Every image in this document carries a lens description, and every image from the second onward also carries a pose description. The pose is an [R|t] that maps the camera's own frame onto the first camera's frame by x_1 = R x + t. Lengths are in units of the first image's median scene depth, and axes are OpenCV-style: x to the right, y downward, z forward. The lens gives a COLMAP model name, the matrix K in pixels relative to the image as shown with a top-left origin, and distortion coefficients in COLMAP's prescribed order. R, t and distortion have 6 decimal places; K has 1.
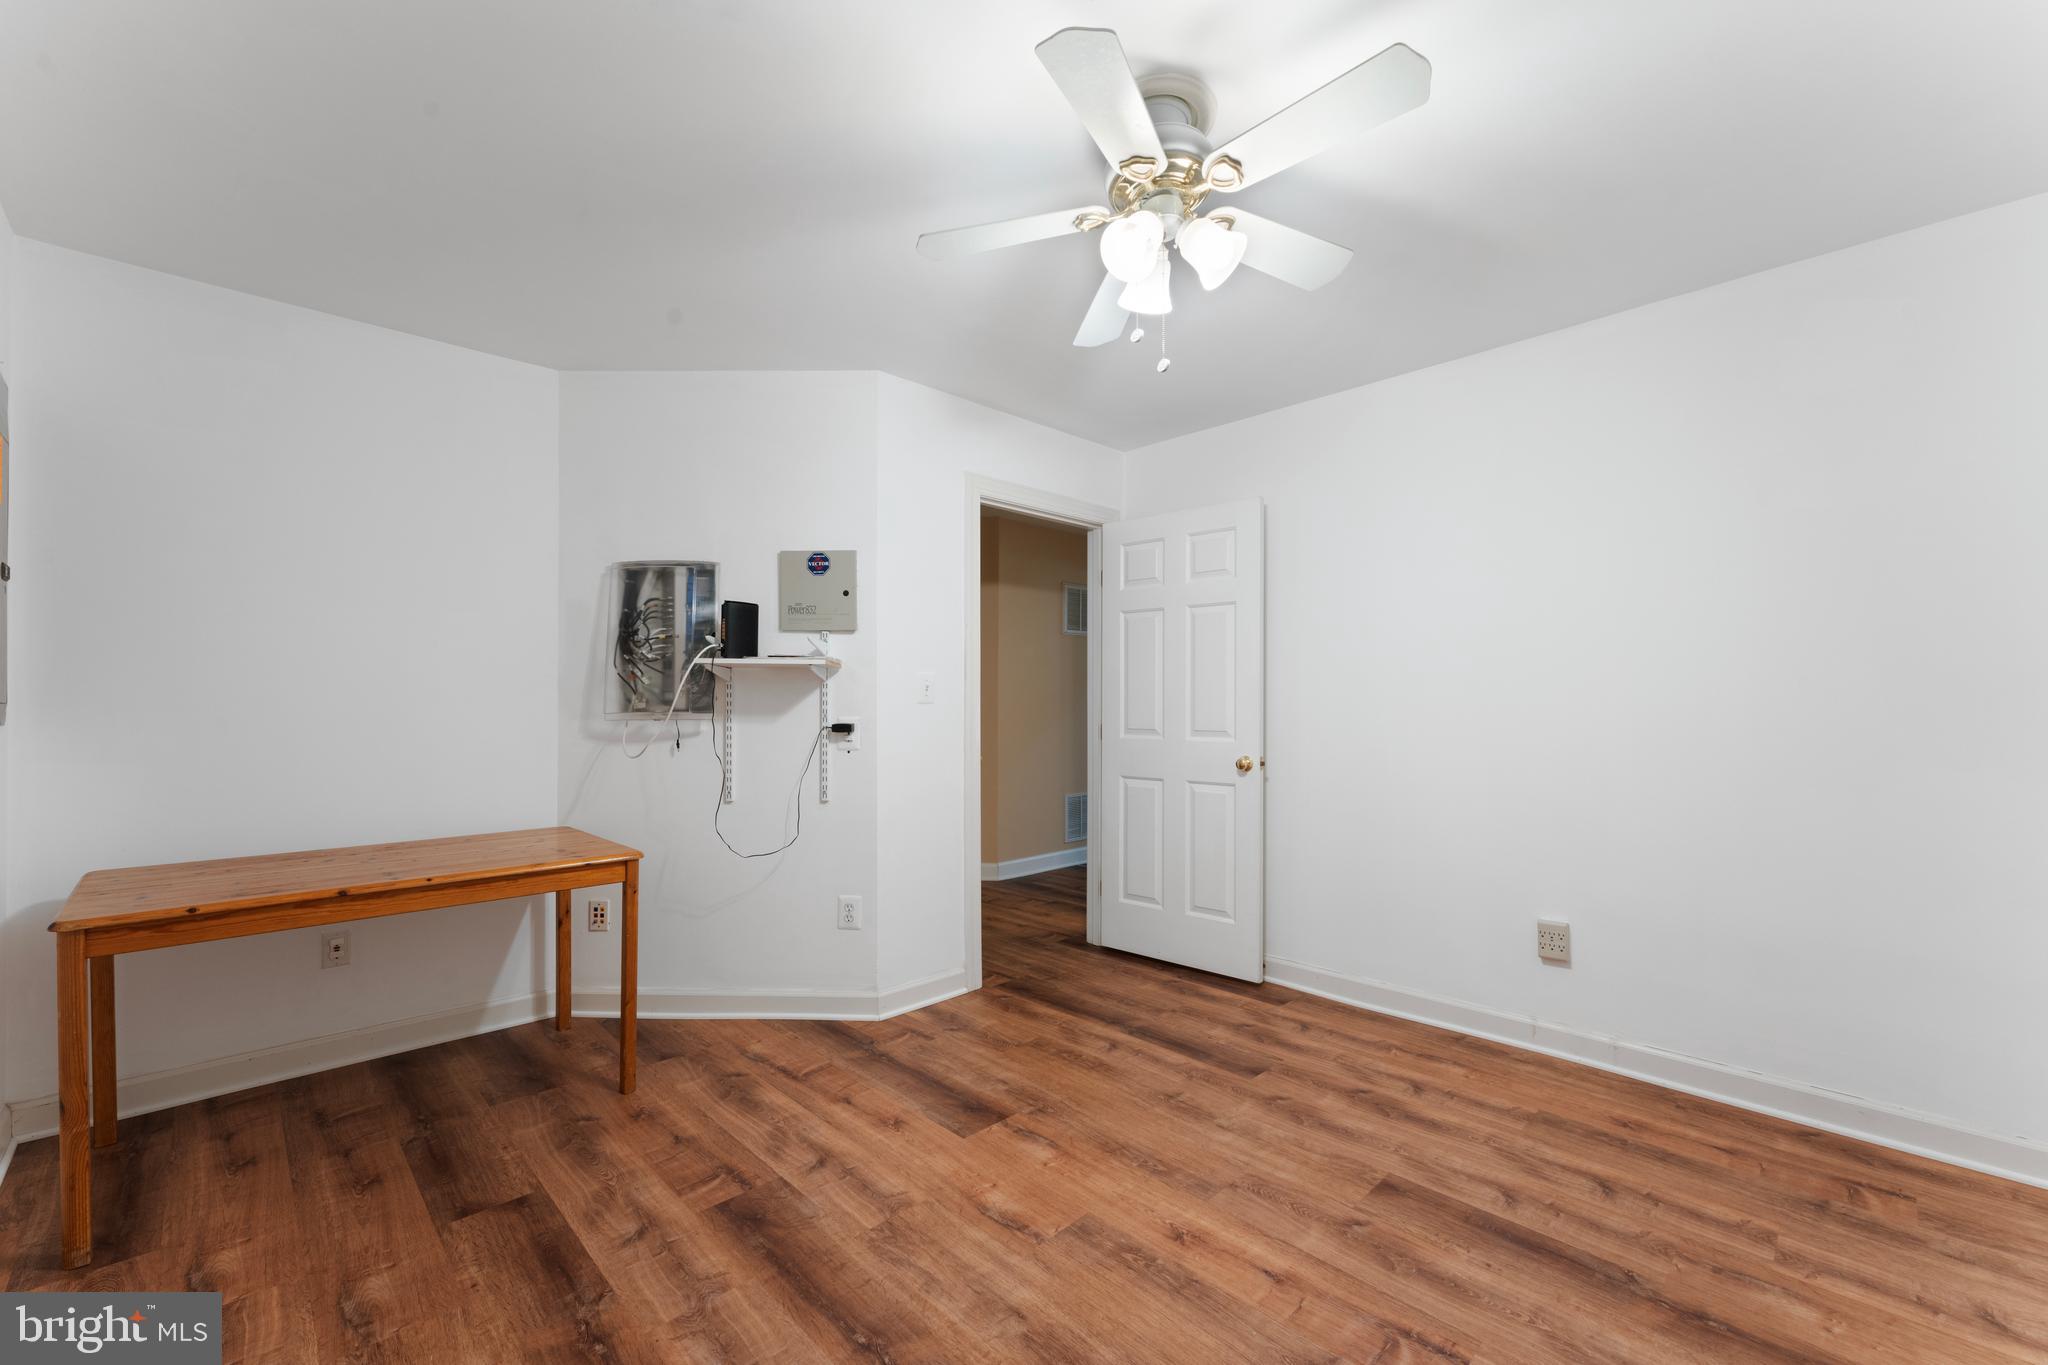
lens RADIAL K [[817.3, 0, 1020.3], [0, 817.3, 693.8], [0, 0, 1]] dist [-0.000162, -0.000048]
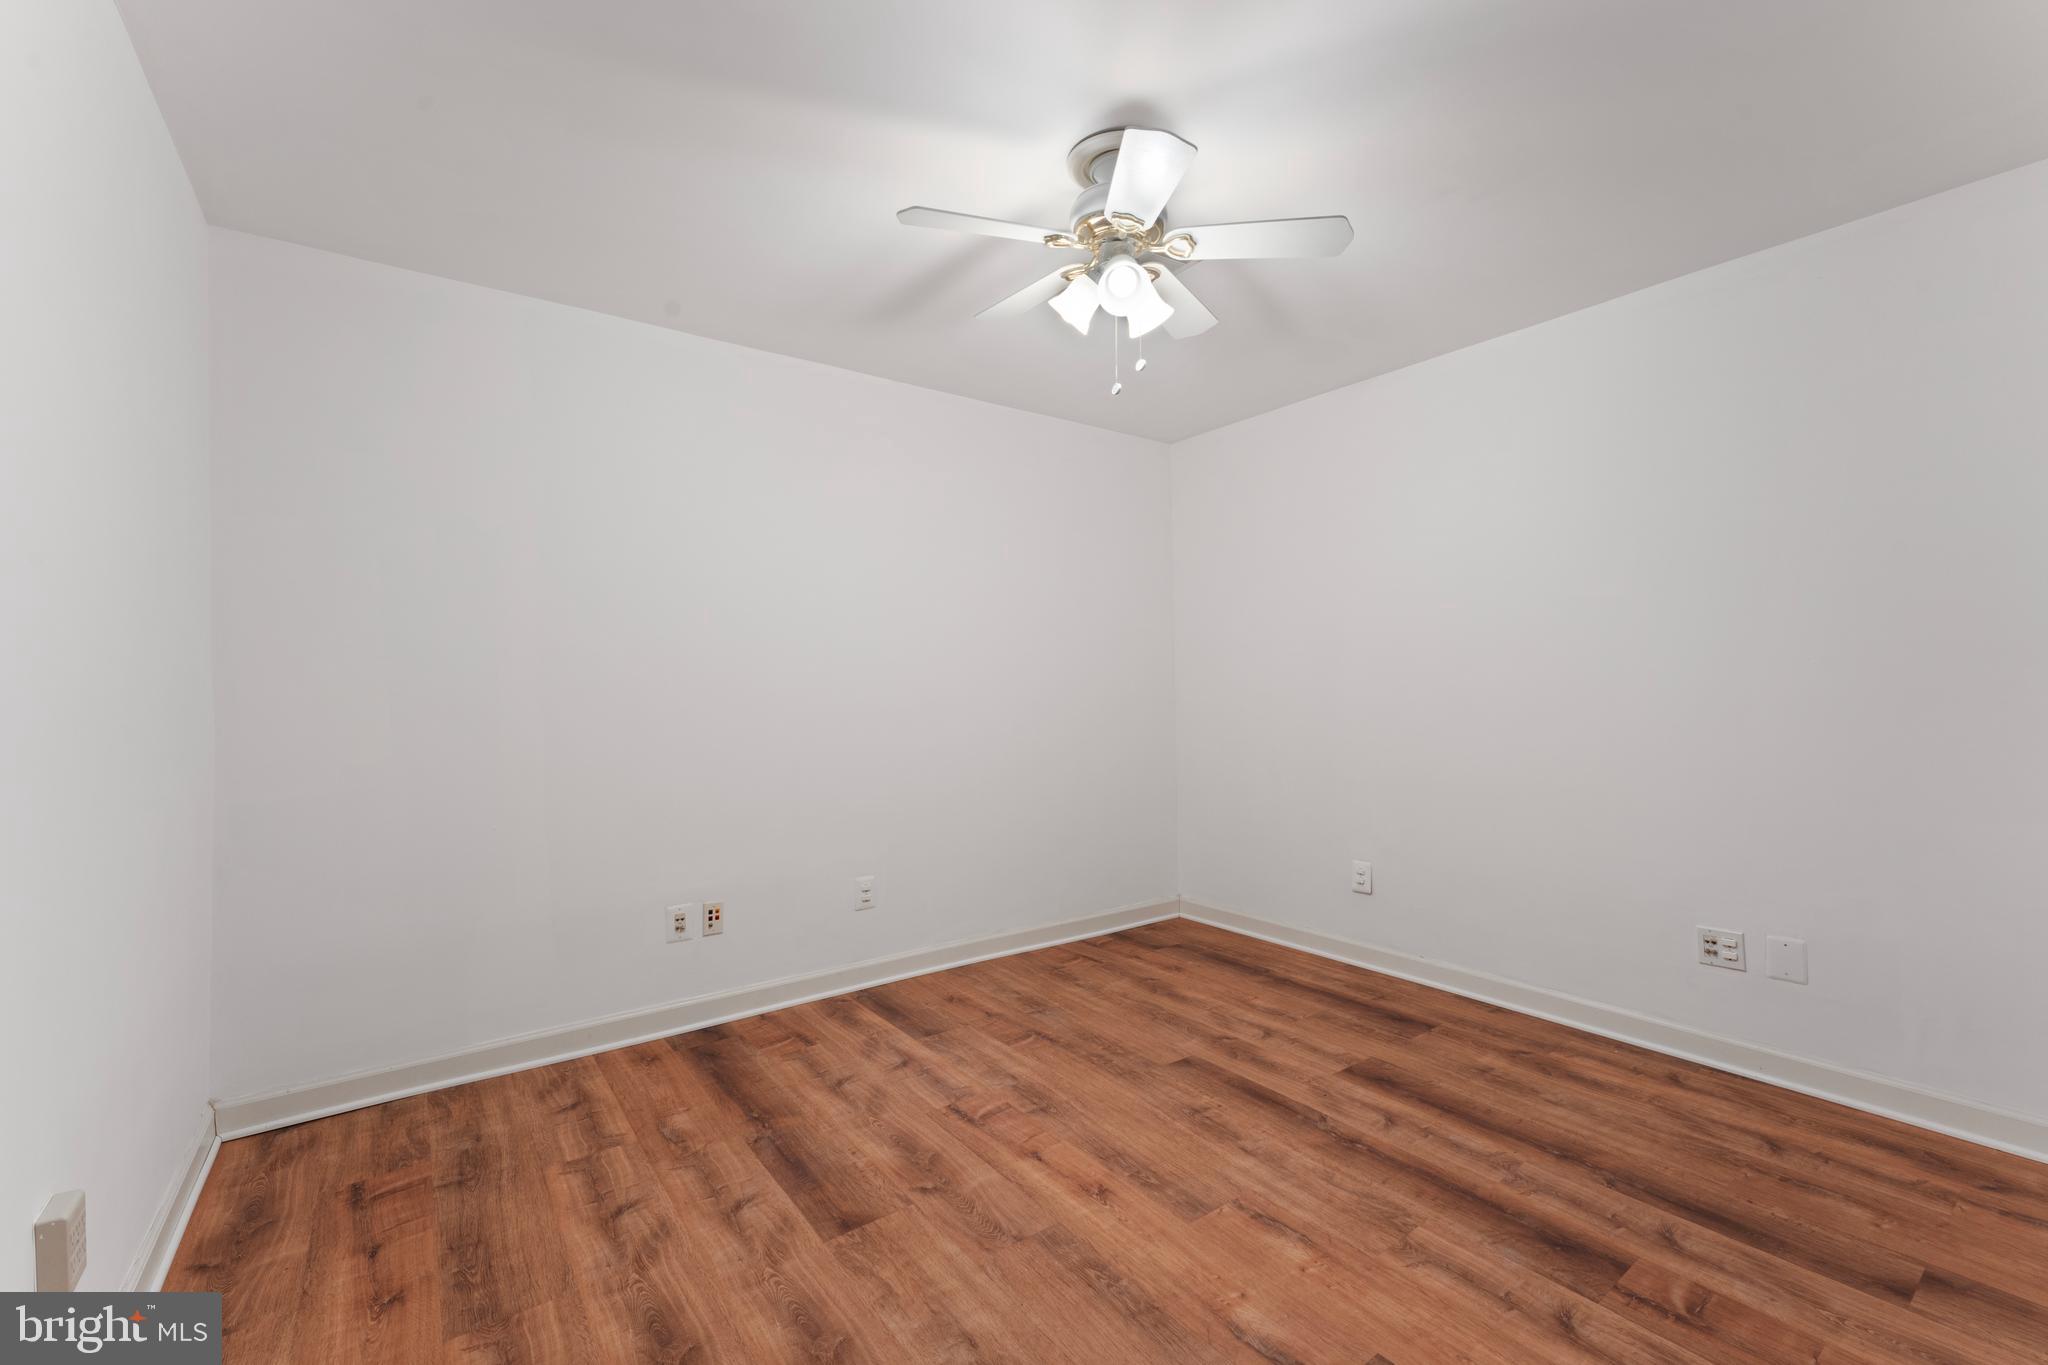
lens RADIAL K [[817.3, 0, 1026.1], [0, 817.3, 688.2], [0, 0, 1]] dist [-0.000162, -0.000048]
pose [[-0.990075, 0.007479, 0.140341, 0.131148], [0.005867, 0.999912, -0.011898, 0.024367], [-0.140418, -0.010957, -0.990032, 1.959829]]
